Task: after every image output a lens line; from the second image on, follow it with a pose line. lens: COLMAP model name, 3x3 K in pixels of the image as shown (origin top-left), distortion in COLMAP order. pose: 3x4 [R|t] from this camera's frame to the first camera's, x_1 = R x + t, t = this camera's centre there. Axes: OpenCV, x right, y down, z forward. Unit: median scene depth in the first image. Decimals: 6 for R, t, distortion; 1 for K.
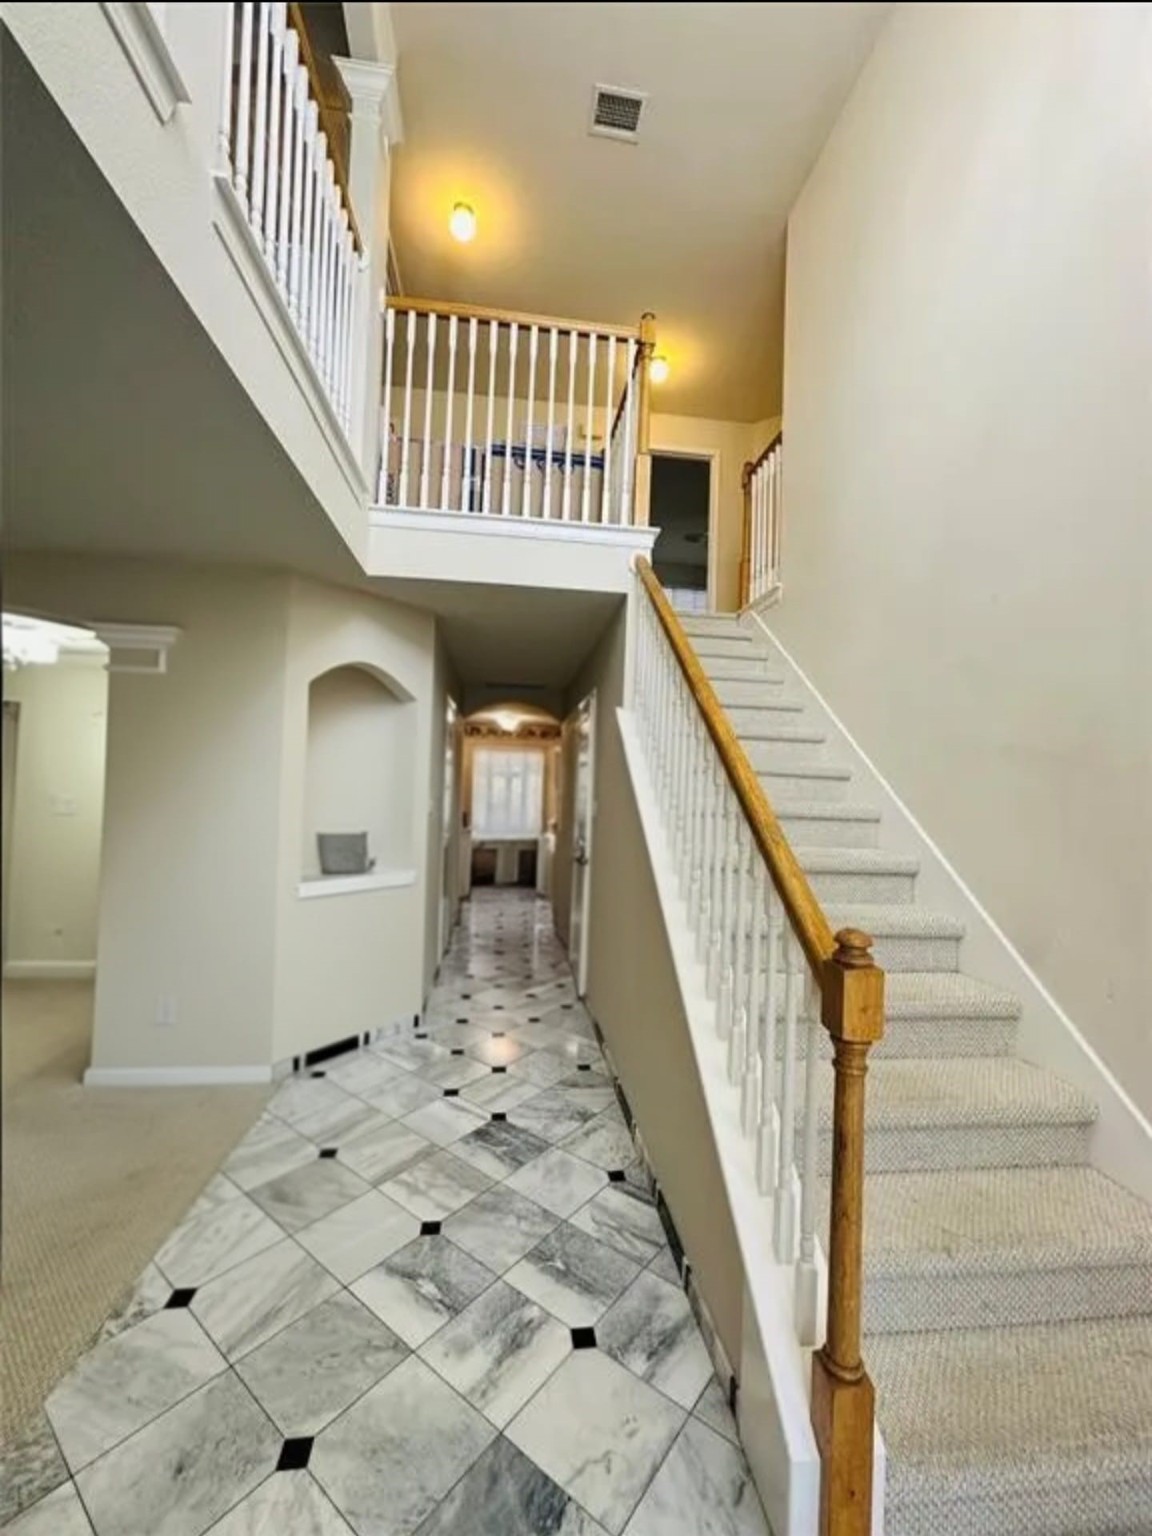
lens RADIAL K [[633.2, 0, 577.3], [0, 633.2, 768.3], [0, 0, 1]] dist [-0.000976, -0.000583]
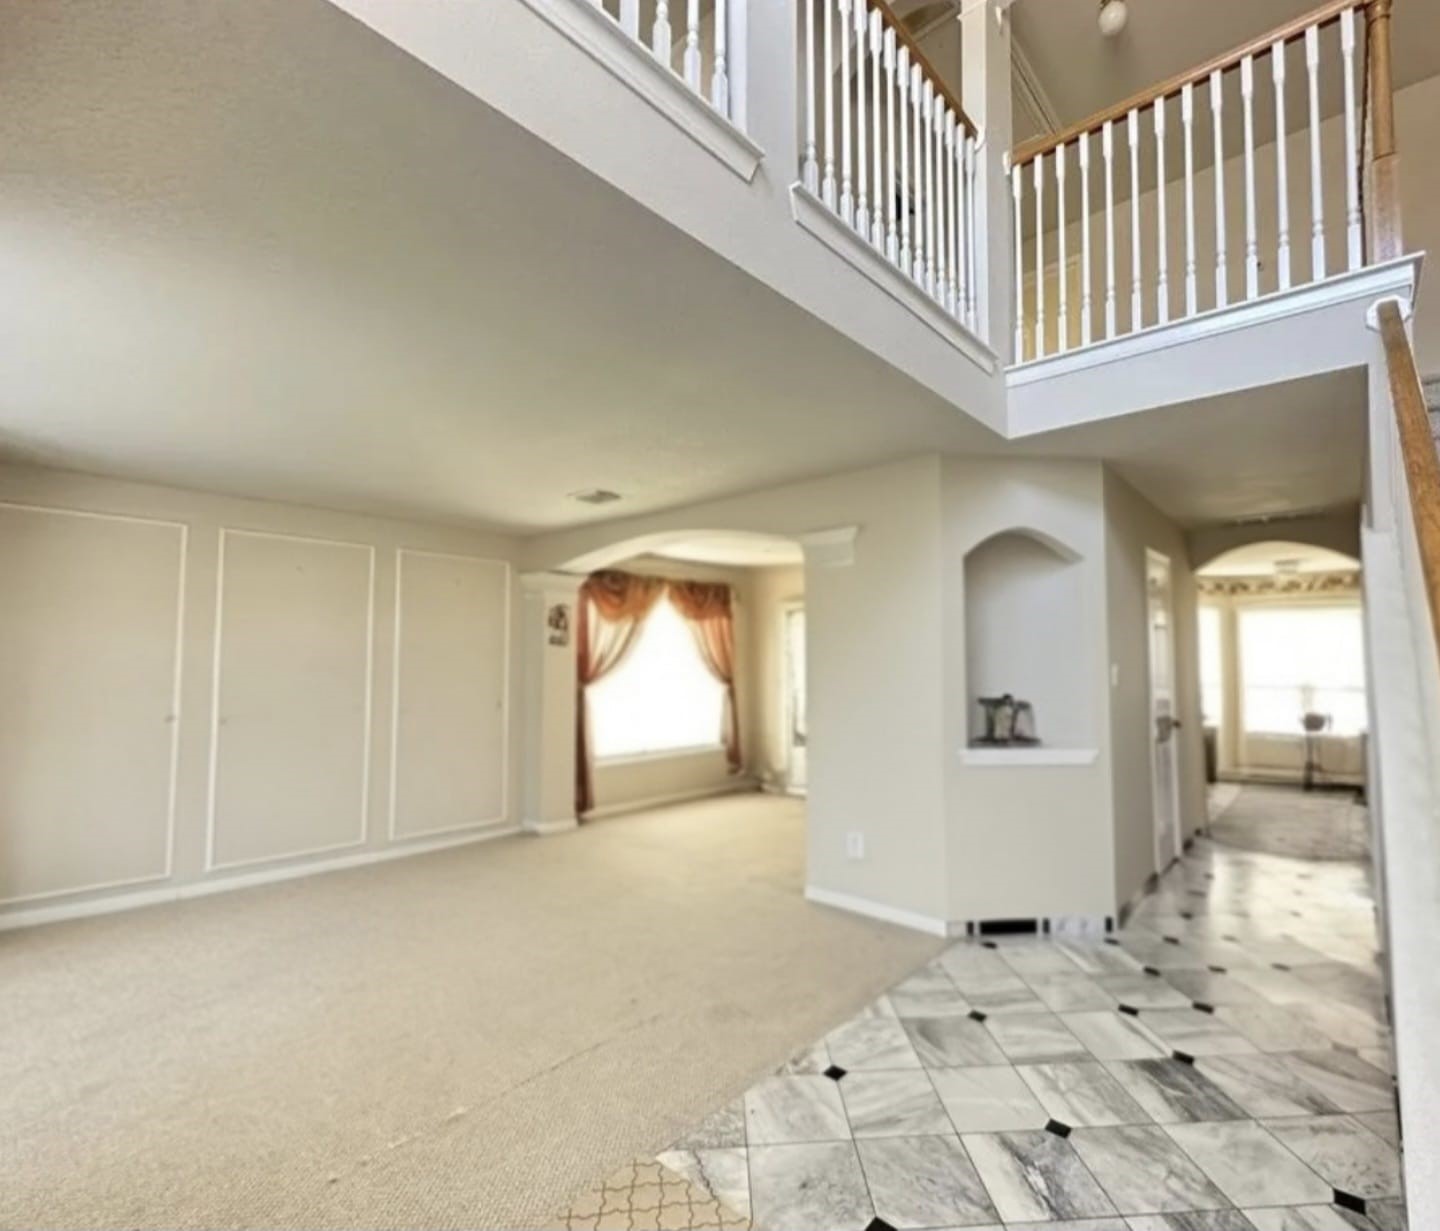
lens RADIAL K [[665.7, 0, 723.4], [0, 665.7, 617.7], [0, 0, 1]] dist [-0.000564, -0.001370]
pose [[0.642595, -0.066969, -0.763274, 0.199613], [0.032548, 0.997660, -0.060132, 0.025480], [0.765514, 0.013797, 0.643271, -0.000366]]
